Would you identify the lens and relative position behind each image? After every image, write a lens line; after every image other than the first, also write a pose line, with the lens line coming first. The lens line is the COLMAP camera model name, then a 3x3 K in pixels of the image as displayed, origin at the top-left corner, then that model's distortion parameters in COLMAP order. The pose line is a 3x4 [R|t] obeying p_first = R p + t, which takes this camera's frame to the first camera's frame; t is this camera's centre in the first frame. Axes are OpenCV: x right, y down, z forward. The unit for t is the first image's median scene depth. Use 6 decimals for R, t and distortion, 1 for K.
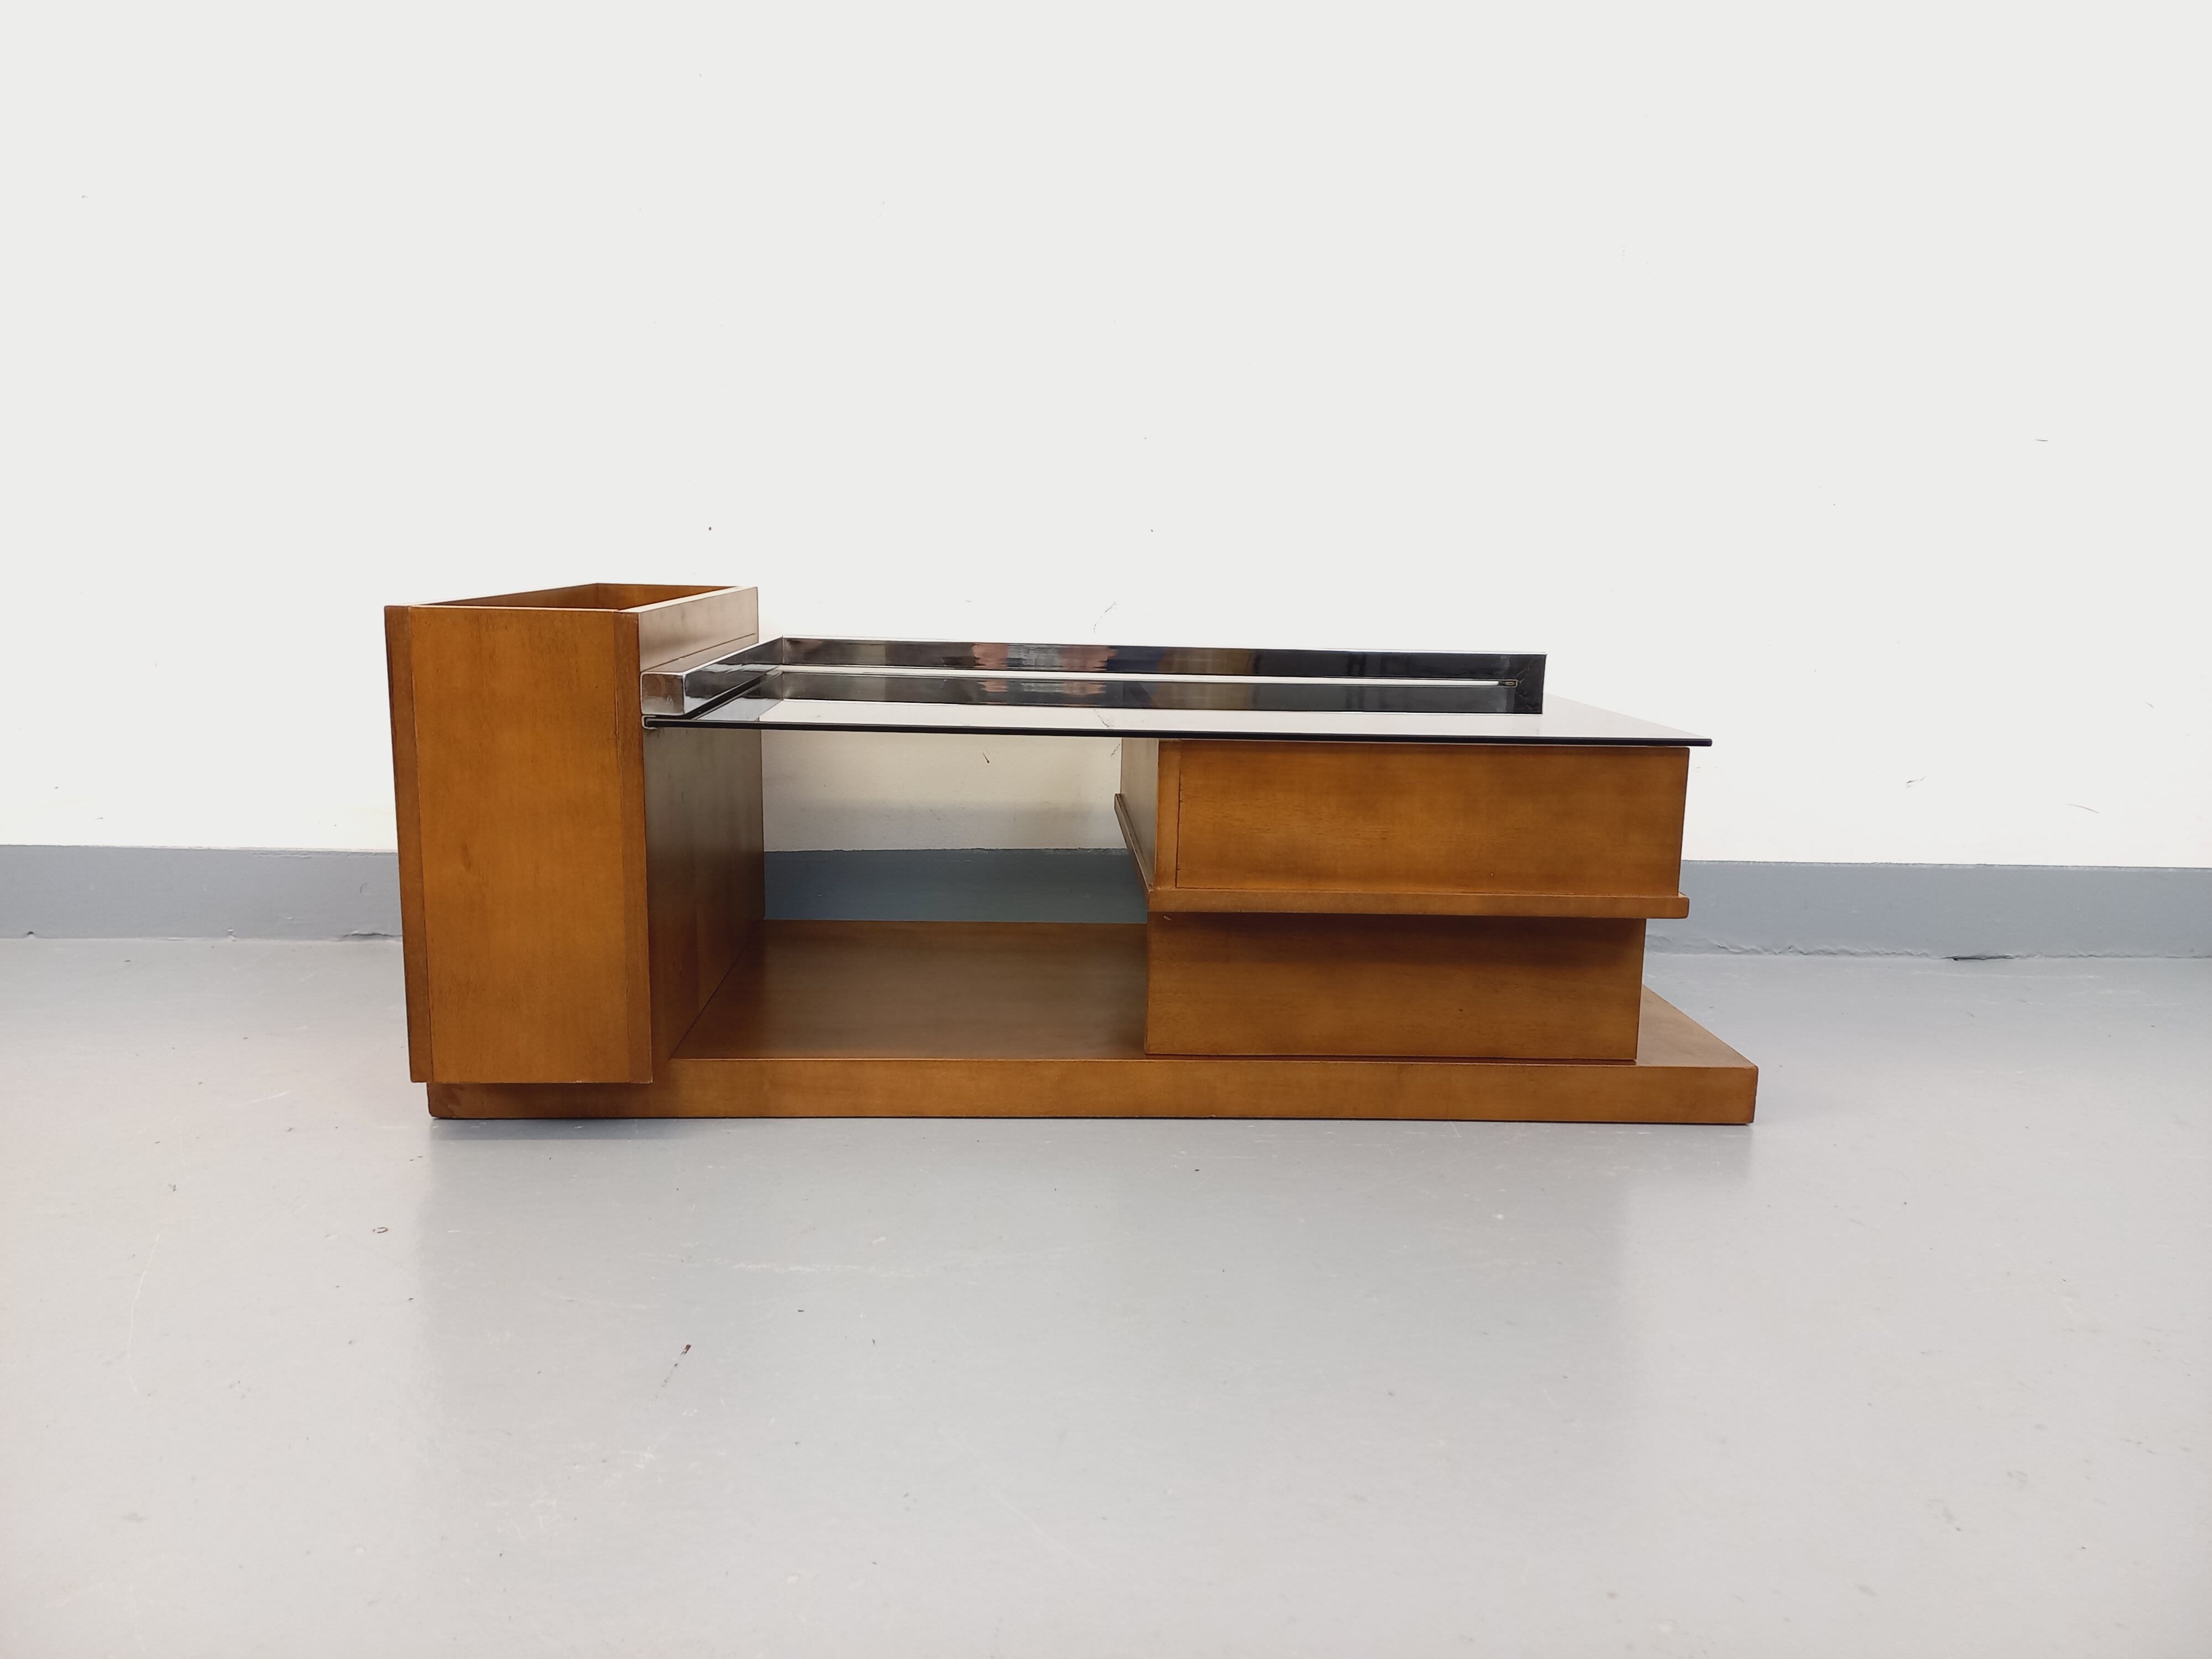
lens RADIAL K [[1613.6, 0, 1108.8], [0, 1613.6, 823.2], [0, 0, 1]] dist [0.059960, -0.040730]
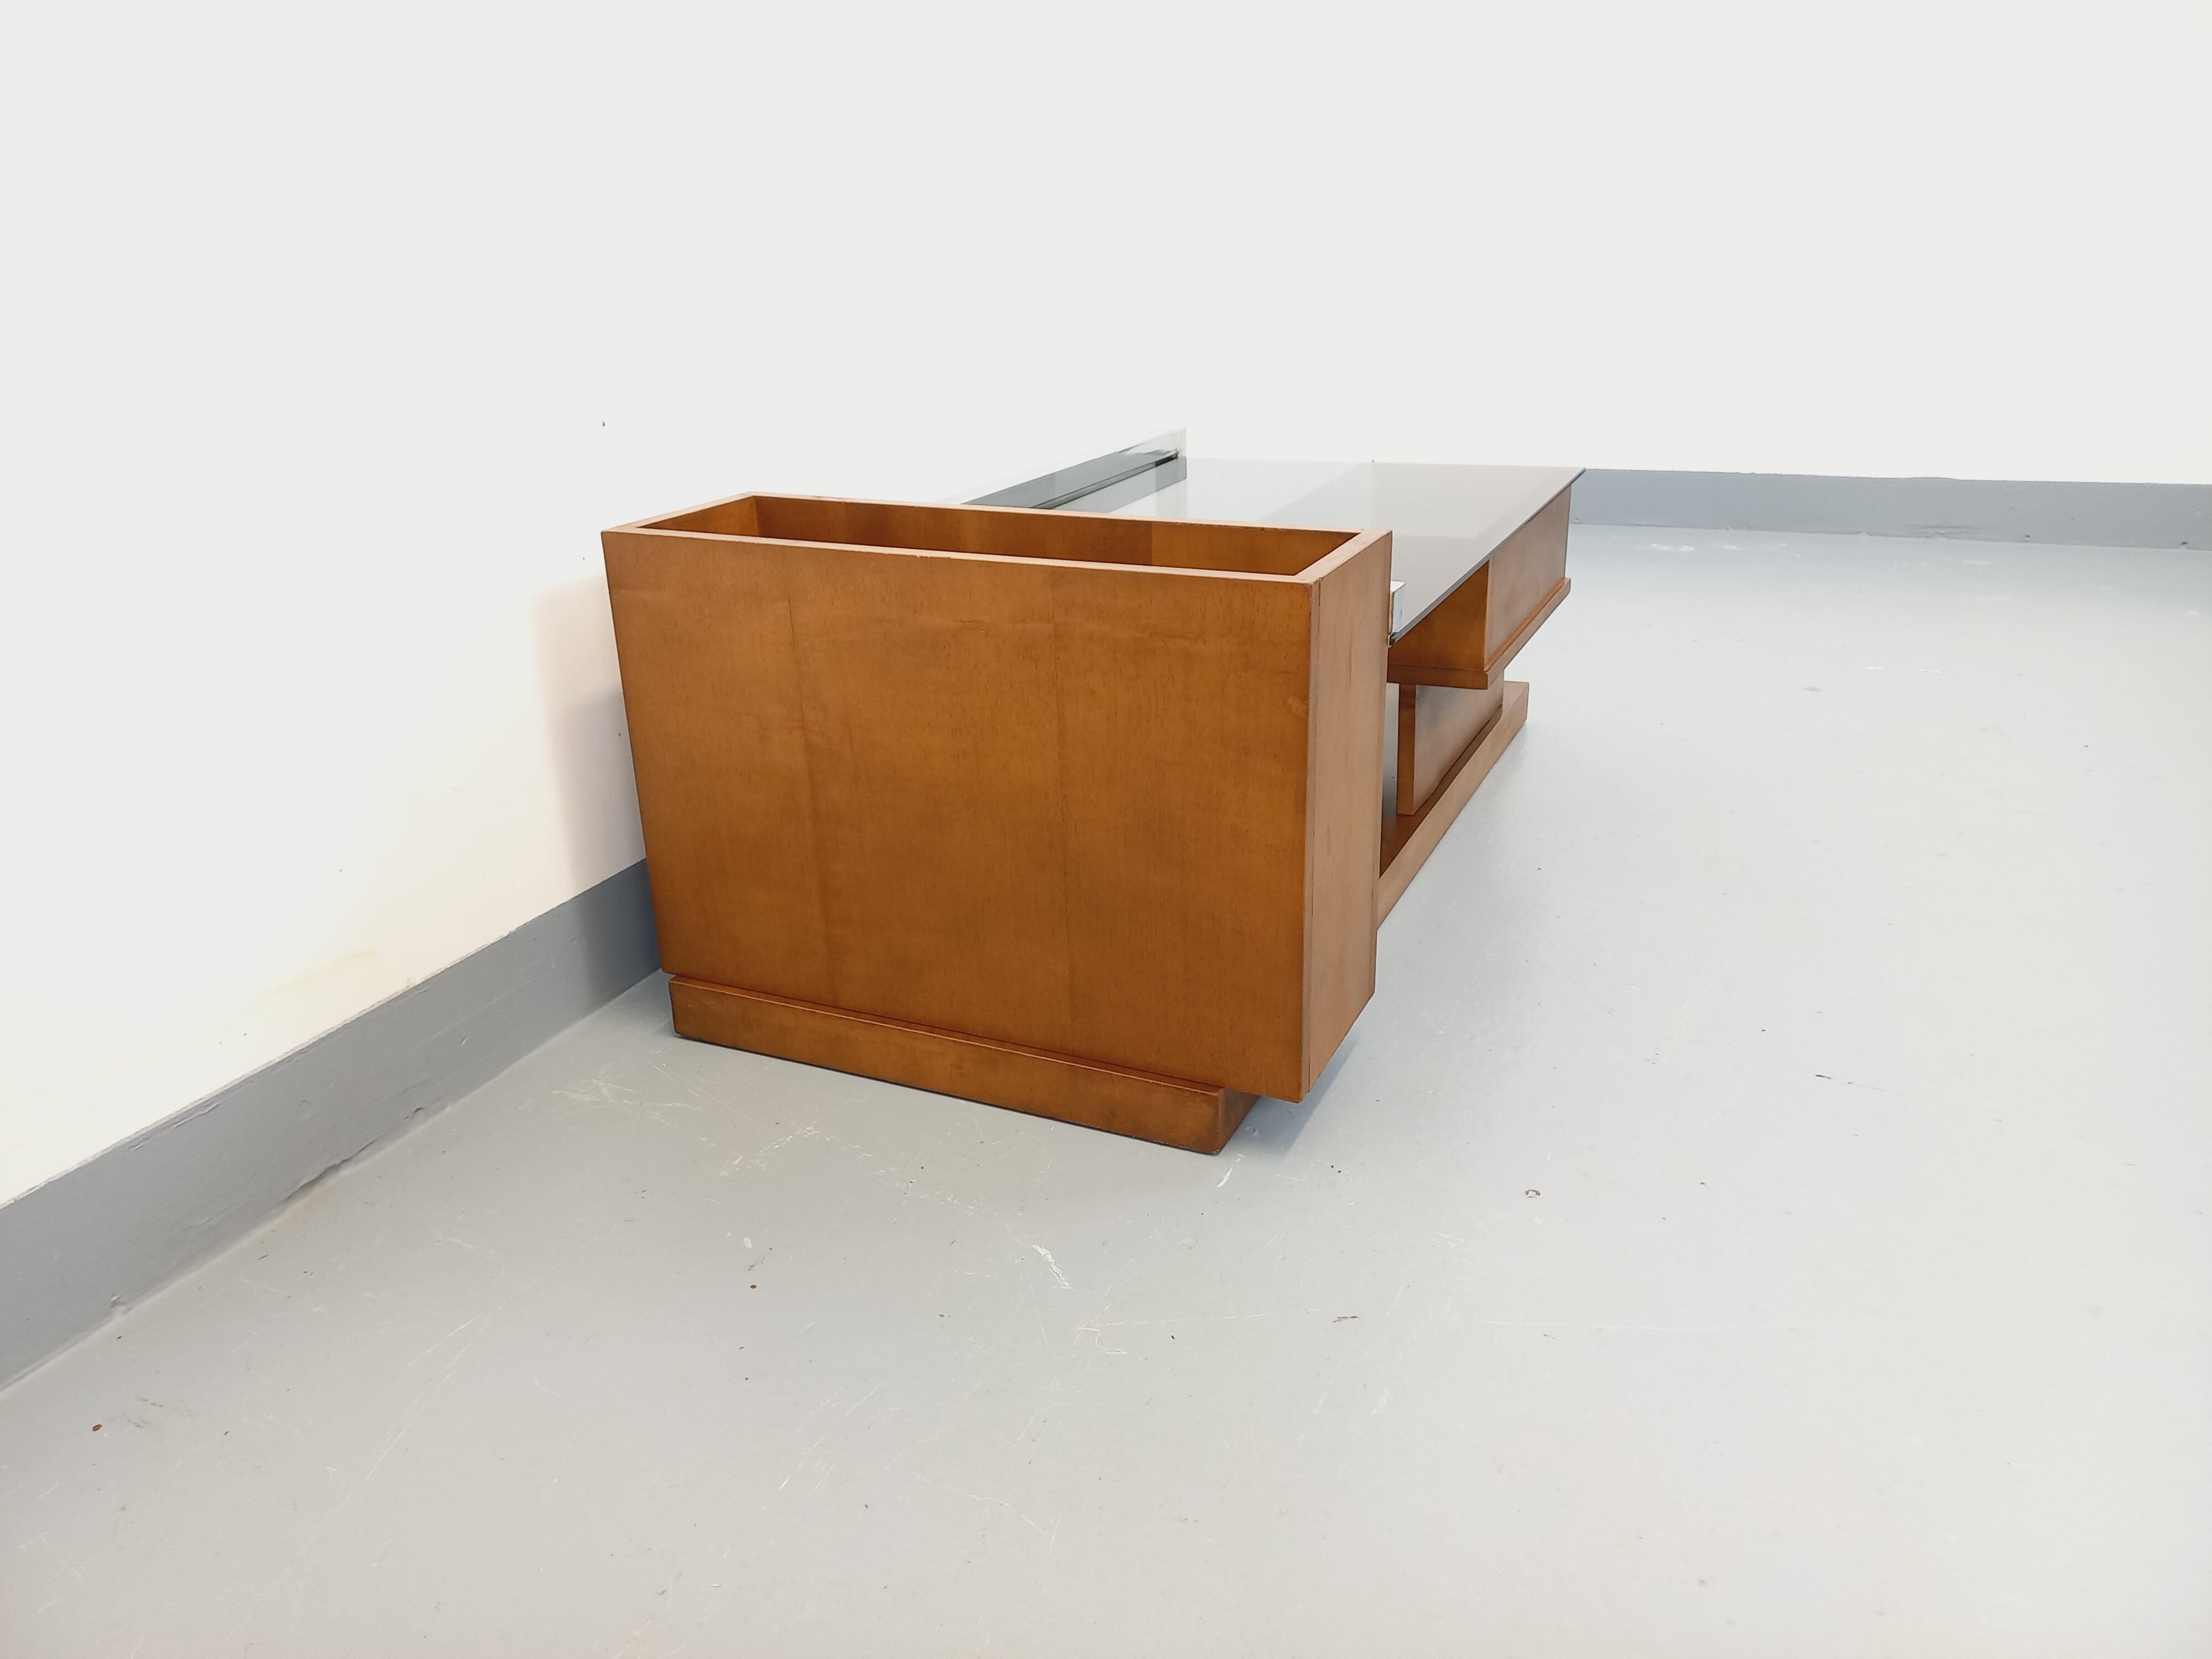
lens RADIAL K [[1613.6, 0, 1112.0], [0, 1613.6, 821.0], [0, 0, 1]] dist [0.059960, -0.040730]
pose [[0.463260, -0.349911, 0.814219, -1.131833], [0.194397, 0.936498, 0.291857, -0.263075], [-0.864639, 0.023077, 0.501864, 0.631568]]
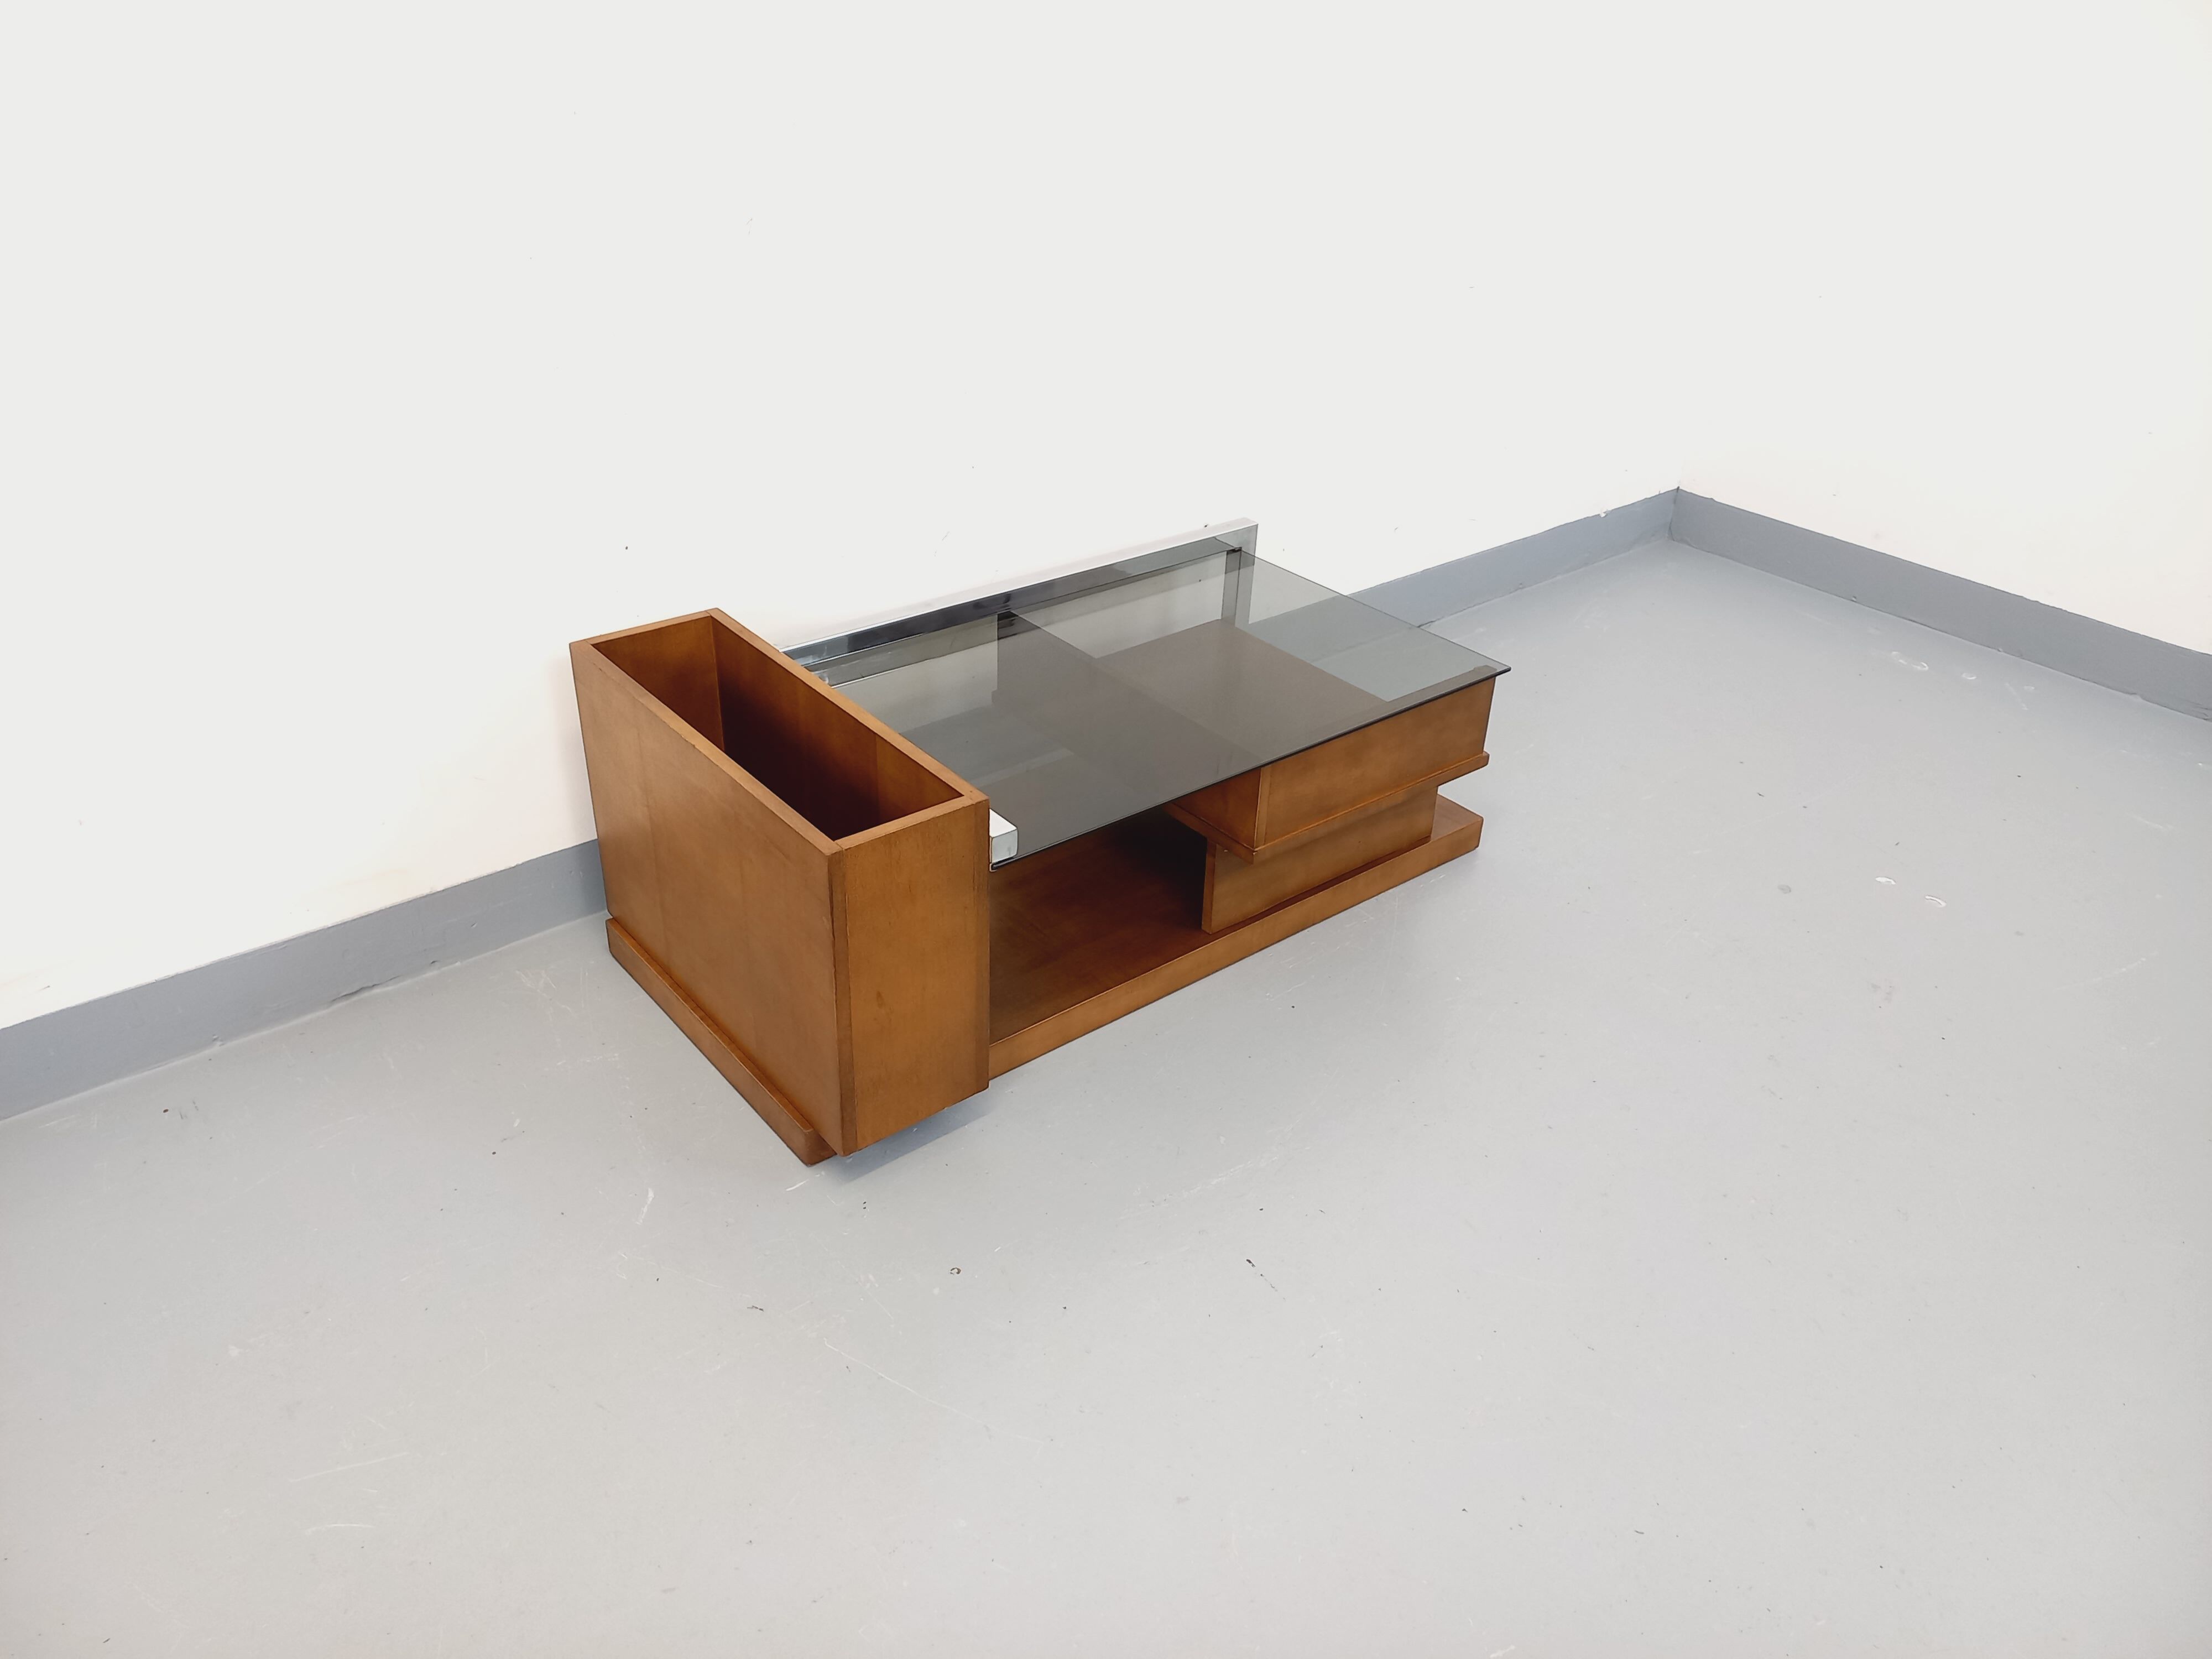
lens RADIAL K [[1613.6, 0, 1123.3], [0, 1613.6, 807.8], [0, 0, 1]] dist [0.059960, -0.040730]
pose [[0.802271, -0.290781, 0.521351, -0.836337], [0.081885, 0.918694, 0.386389, -0.582992], [-0.591317, -0.267298, 0.760852, -0.057140]]
